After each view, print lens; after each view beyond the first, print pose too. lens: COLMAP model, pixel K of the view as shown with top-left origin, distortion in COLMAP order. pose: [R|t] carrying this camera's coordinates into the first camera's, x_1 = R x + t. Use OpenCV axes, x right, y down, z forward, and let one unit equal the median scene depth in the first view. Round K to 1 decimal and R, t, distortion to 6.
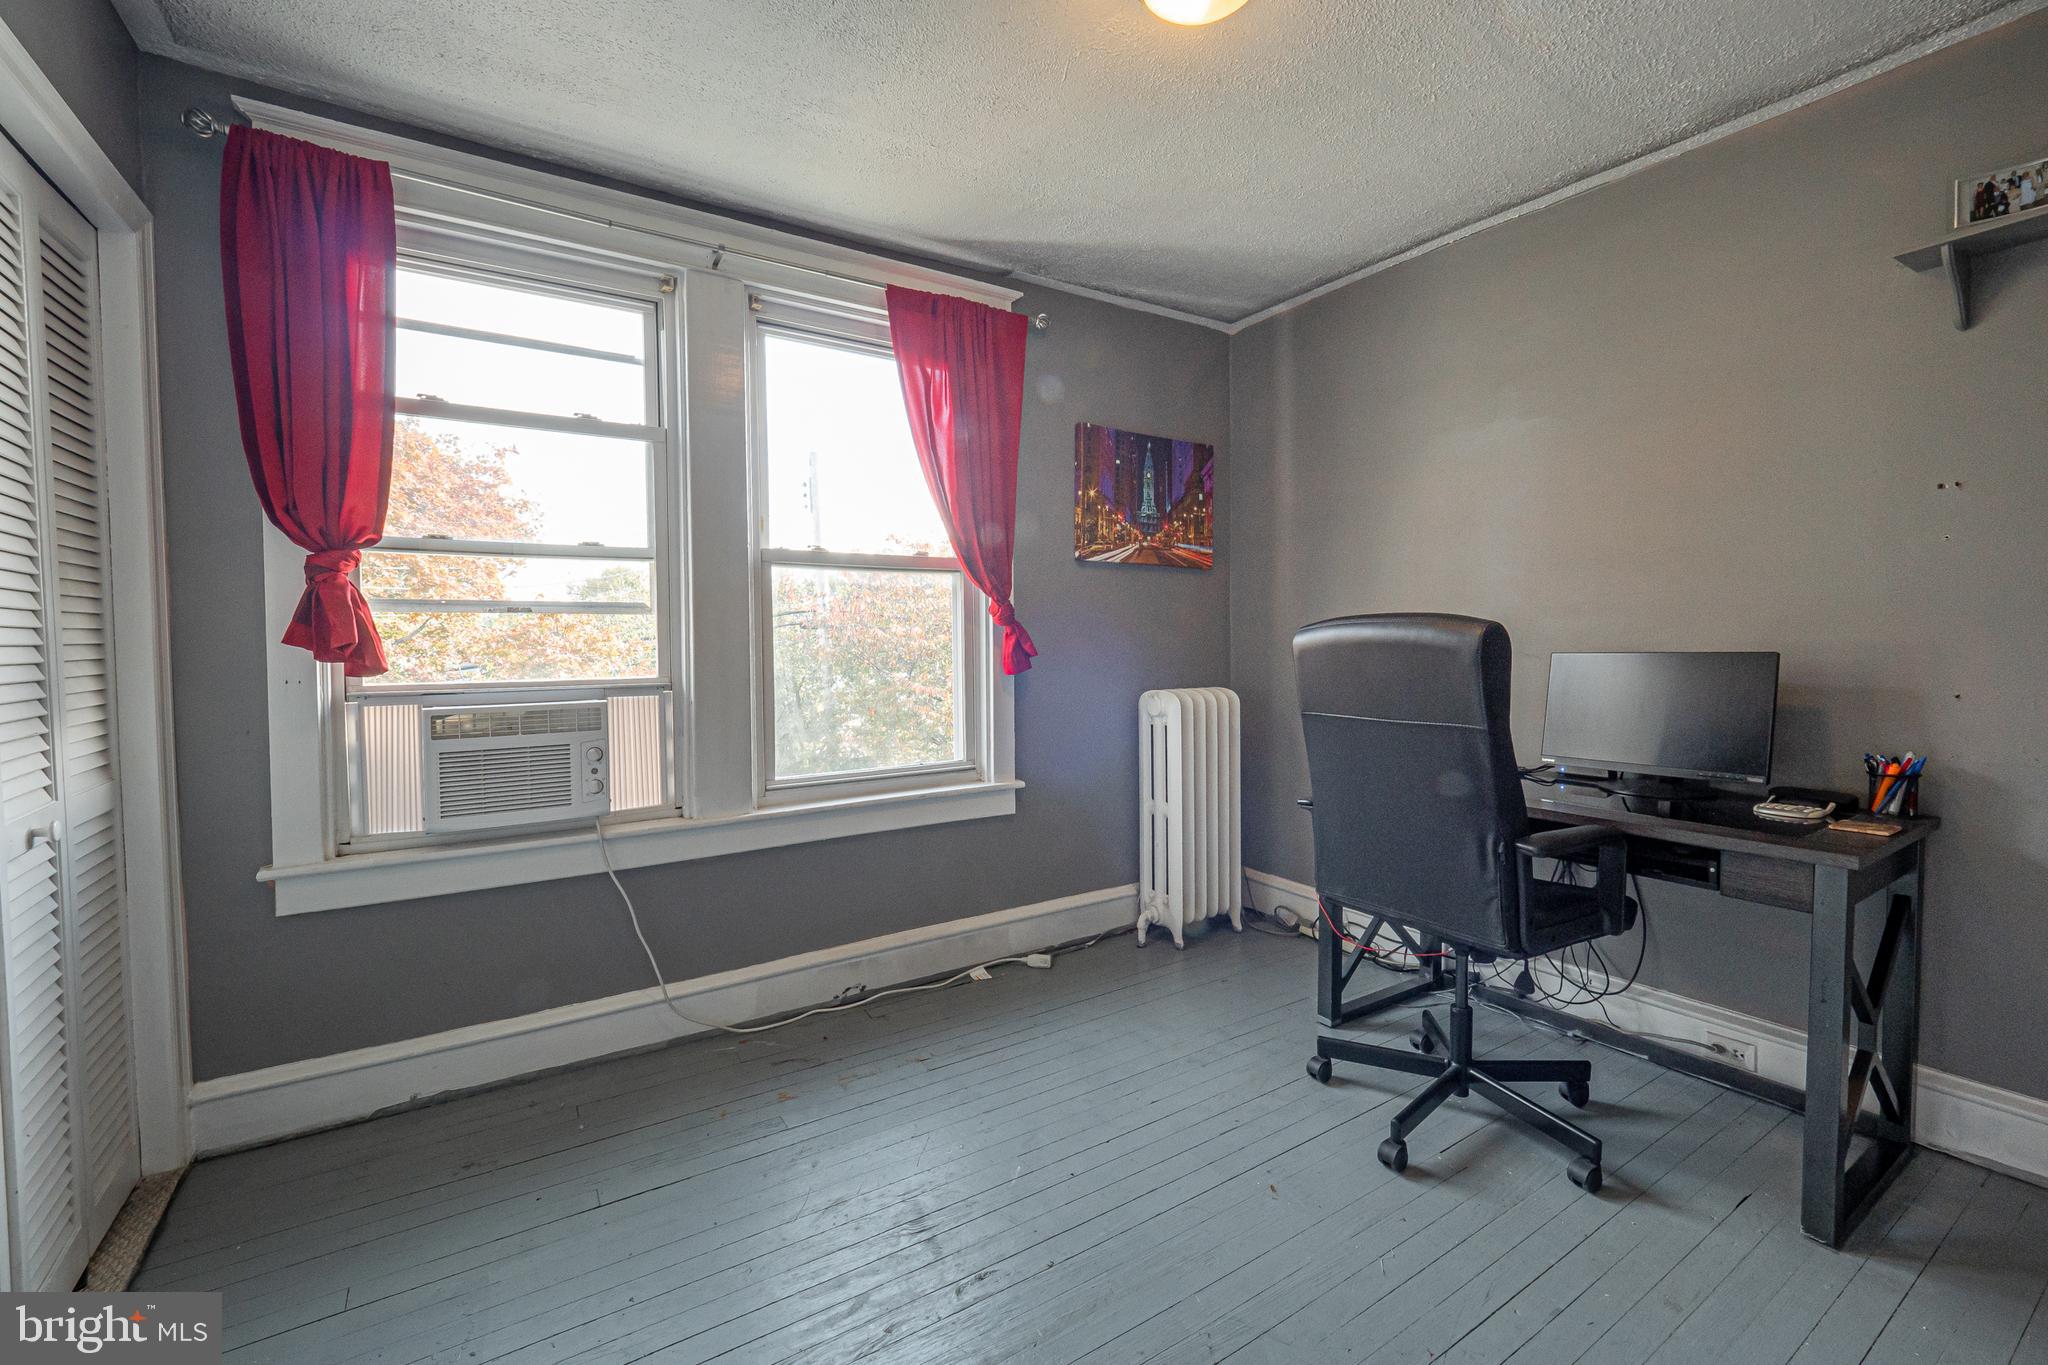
lens RADIAL K [[853.6, 0, 1015.5], [0, 853.6, 661.2], [0, 0, 1]] dist [-0.002968, -0.000768]
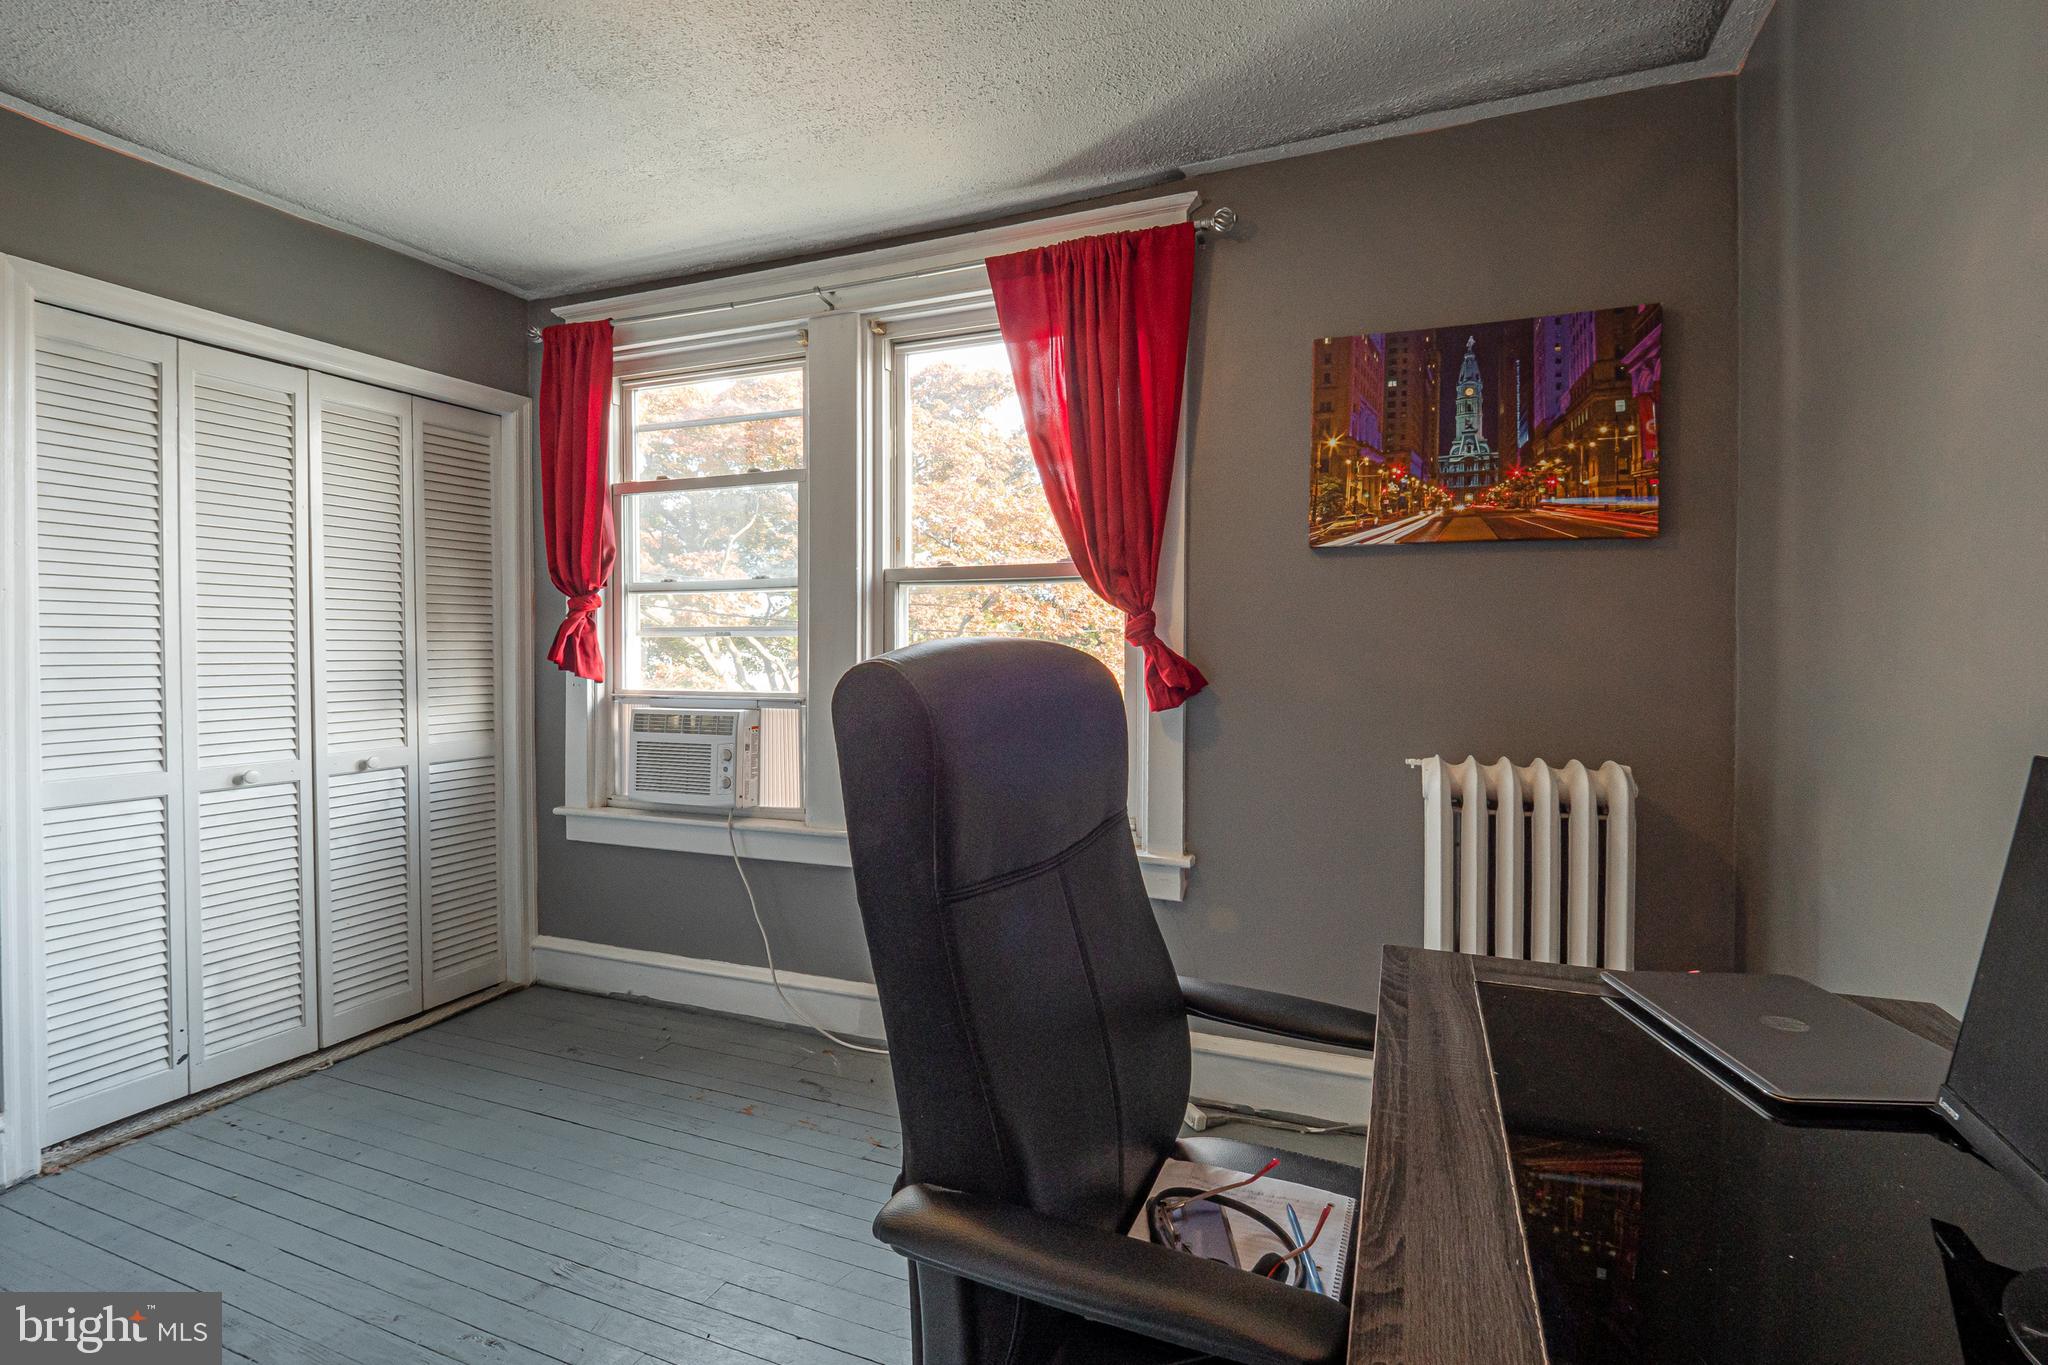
lens RADIAL K [[888.0, 0, 1022.3], [0, 888.0, 661.0], [0, 0, 1]] dist [0.003450, -0.001270]
pose [[0.588840, 0.013158, -0.808142, 0.505663], [-0.028564, 0.999582, -0.004538, -0.019317], [0.807744, 0.025757, 0.588970, 0.409725]]
